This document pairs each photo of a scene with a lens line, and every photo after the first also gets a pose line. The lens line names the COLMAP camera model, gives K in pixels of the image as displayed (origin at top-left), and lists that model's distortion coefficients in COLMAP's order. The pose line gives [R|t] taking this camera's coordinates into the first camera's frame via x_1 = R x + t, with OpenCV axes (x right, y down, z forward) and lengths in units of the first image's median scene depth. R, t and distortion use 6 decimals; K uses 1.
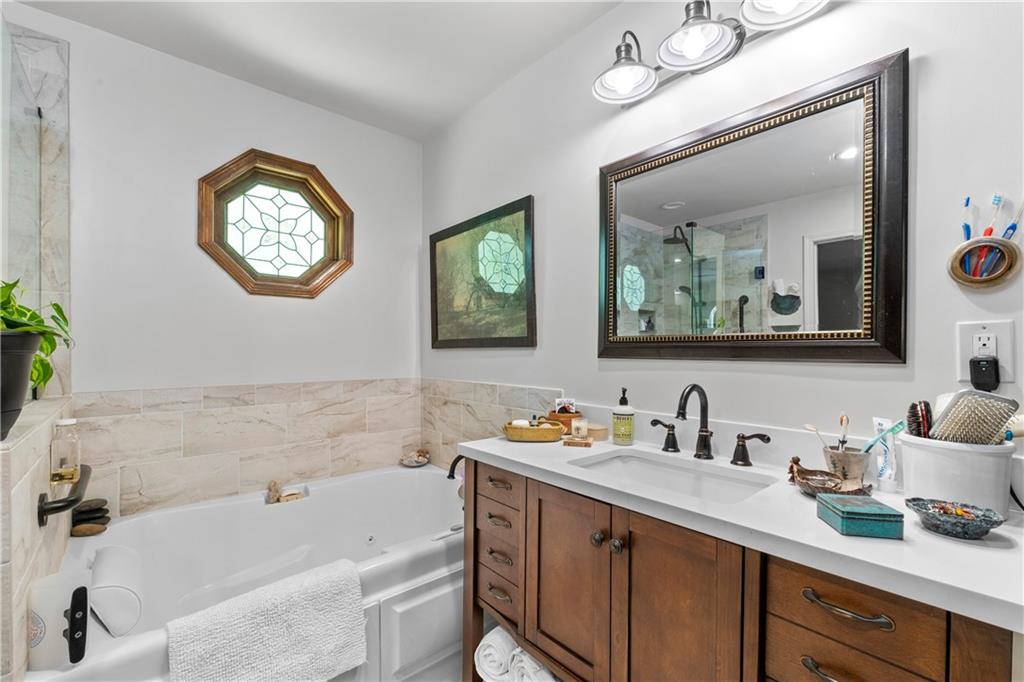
lens RADIAL K [[434.8, 0, 519.0], [0, 434.8, 353.8], [0, 0, 1]] dist [-0.001960, 0.000063]
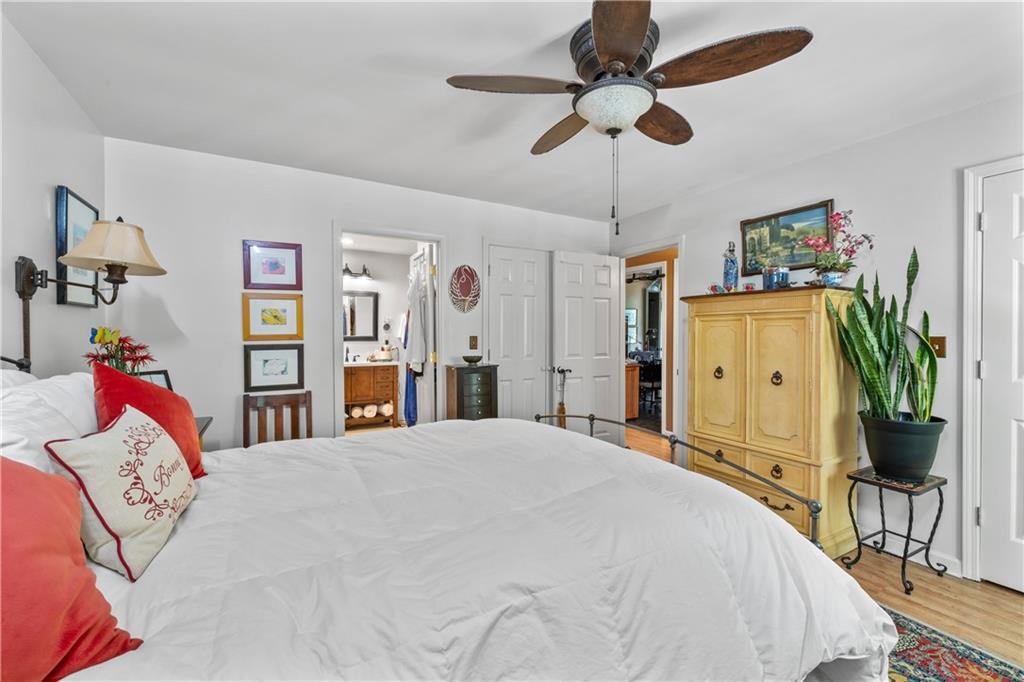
lens RADIAL K [[434.8, 0, 513.1], [0, 434.8, 337.2], [0, 0, 1]] dist [-0.001960, 0.000063]
pose [[0.217087, -0.009603, 0.976105, -2.325364], [0.005985, 0.999946, 0.008506, -0.036674], [-0.976134, 0.003996, 0.217132, -1.101181]]
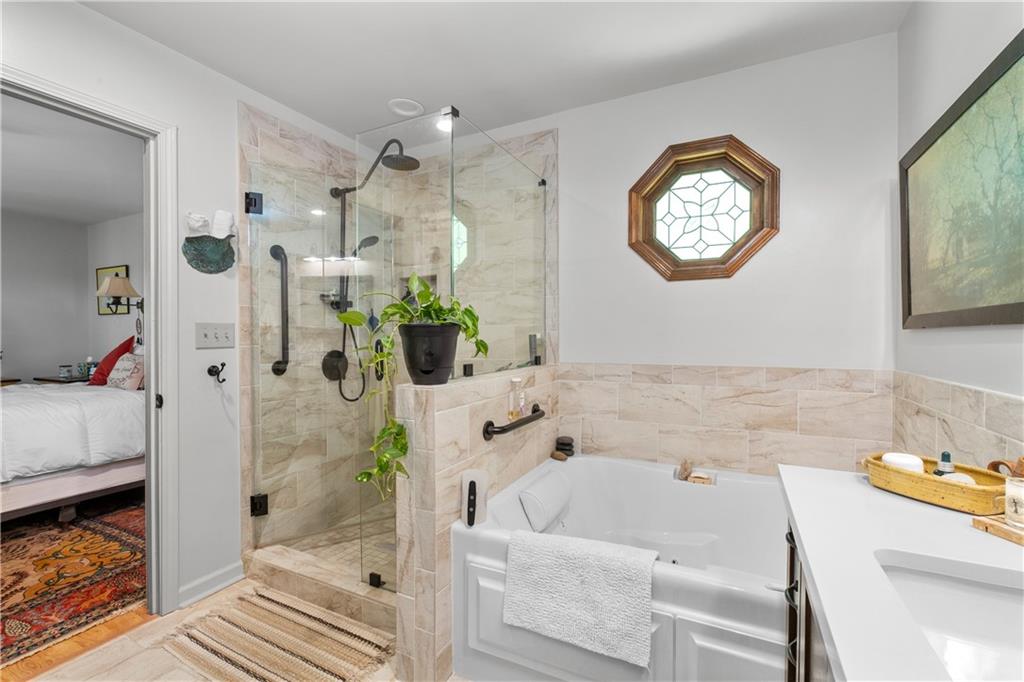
lens RADIAL K [[434.8, 0, 519.5], [0, 434.8, 340.0], [0, 0, 1]] dist [-0.001960, 0.000063]
pose [[0.381672, 0.008129, -0.924262, 0.236379], [-0.001226, 0.999965, 0.008289, 0.000645], [0.924297, -0.002031, 0.381668, 0.236783]]
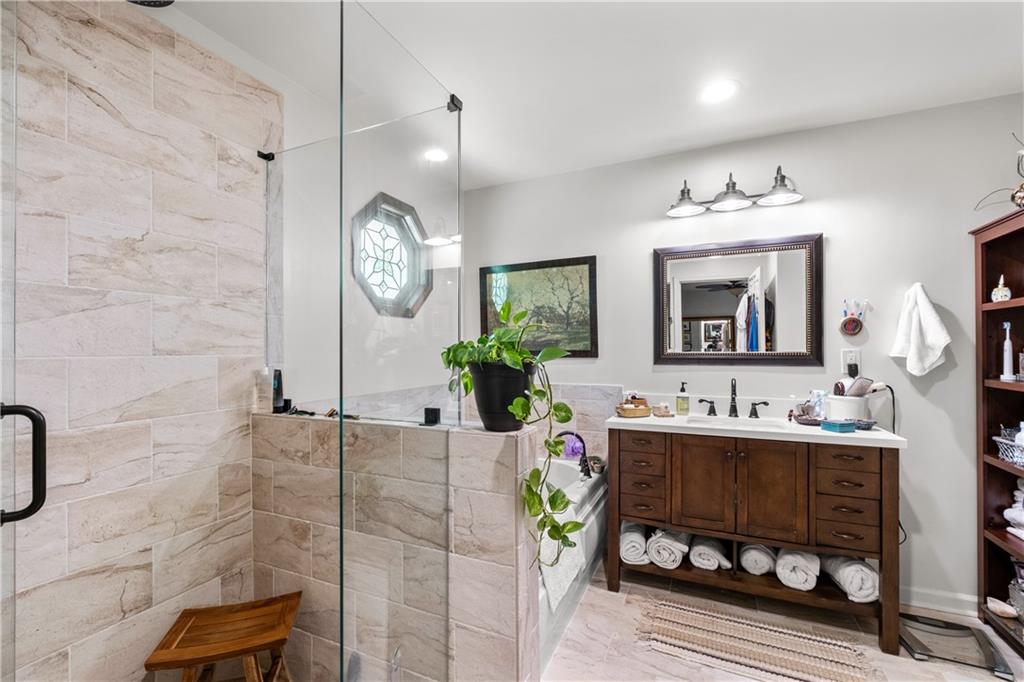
lens RADIAL K [[434.8, 0, 517.2], [0, 434.8, 345.9], [0, 0, 1]] dist [-0.001960, 0.000063]
pose [[0.911366, -0.002561, 0.411589, -0.749588], [0.009241, 0.999856, -0.014241, -0.033262], [-0.411493, 0.016782, 0.911258, -0.218358]]
